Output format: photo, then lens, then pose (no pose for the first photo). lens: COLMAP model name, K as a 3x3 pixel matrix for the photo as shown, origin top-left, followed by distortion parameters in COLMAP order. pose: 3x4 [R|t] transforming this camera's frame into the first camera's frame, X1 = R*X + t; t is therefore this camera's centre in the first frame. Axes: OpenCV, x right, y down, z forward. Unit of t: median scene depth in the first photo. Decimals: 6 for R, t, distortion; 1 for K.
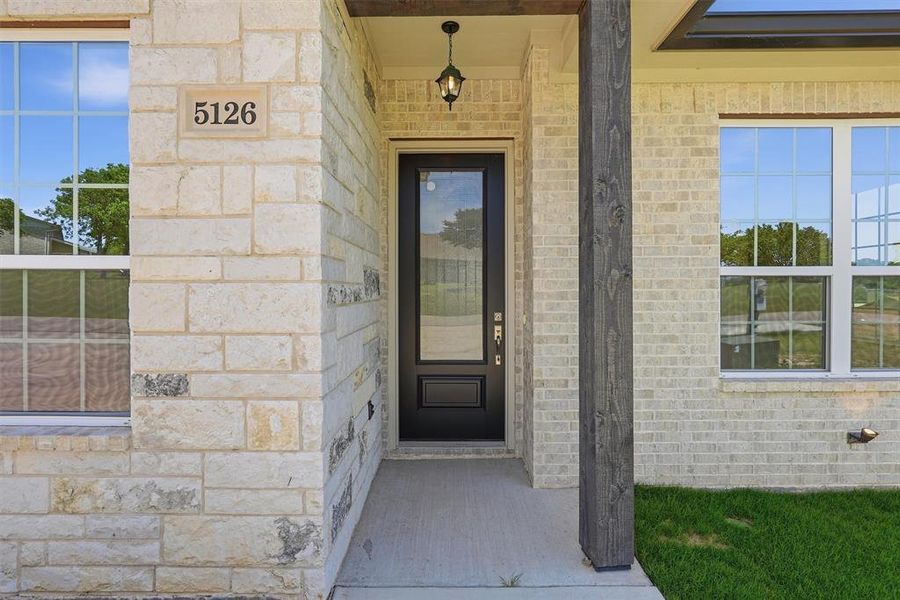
lens RADIAL K [[416.6, 0, 451.5], [0, 416.6, 287.1], [0, 0, 1]] dist [-0.003998, 0.000296]
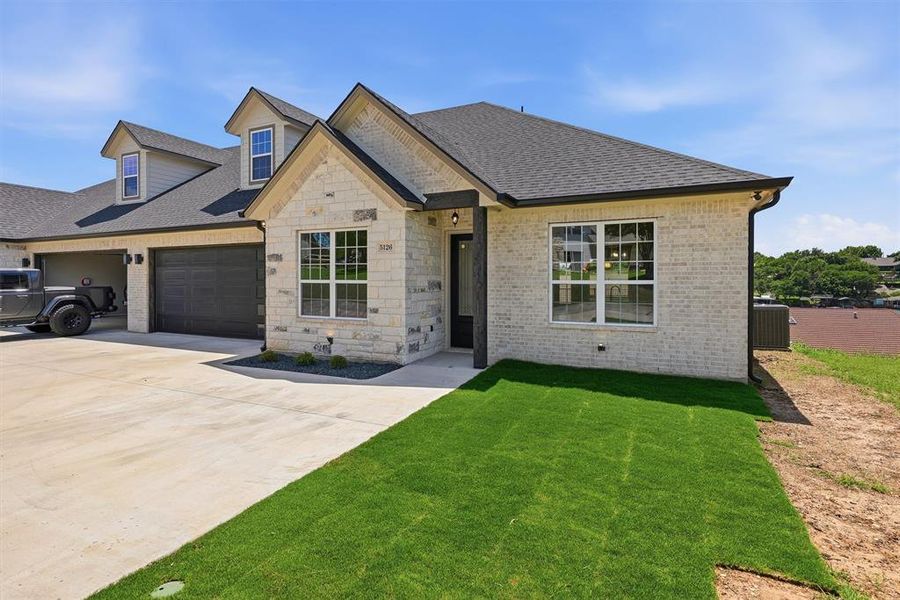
lens RADIAL K [[443.4, 0, 455.0], [0, 443.4, 276.8], [0, 0, 1]] dist [0.001722, 0.000481]
pose [[0.910259, -0.000509, -0.414039, 1.291719], [0.000379, 1.000000, -0.000396, -0.074182], [0.414039, 0.000204, 0.910259, -1.851320]]
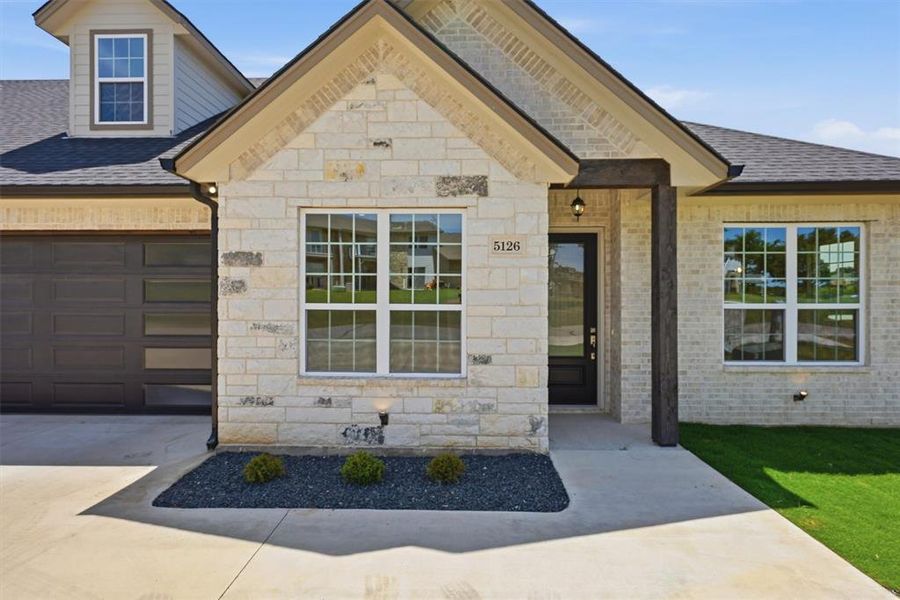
lens RADIAL K [[451.3, 0, 453.6], [0, 451.3, 290.8], [0, 0, 1]] dist [-0.002187, -0.000083]
pose [[0.999768, 0.003086, -0.021327, -0.516496], [-0.003239, 0.999969, -0.007115, -0.091805], [0.021304, 0.007182, 0.999747, -1.042356]]
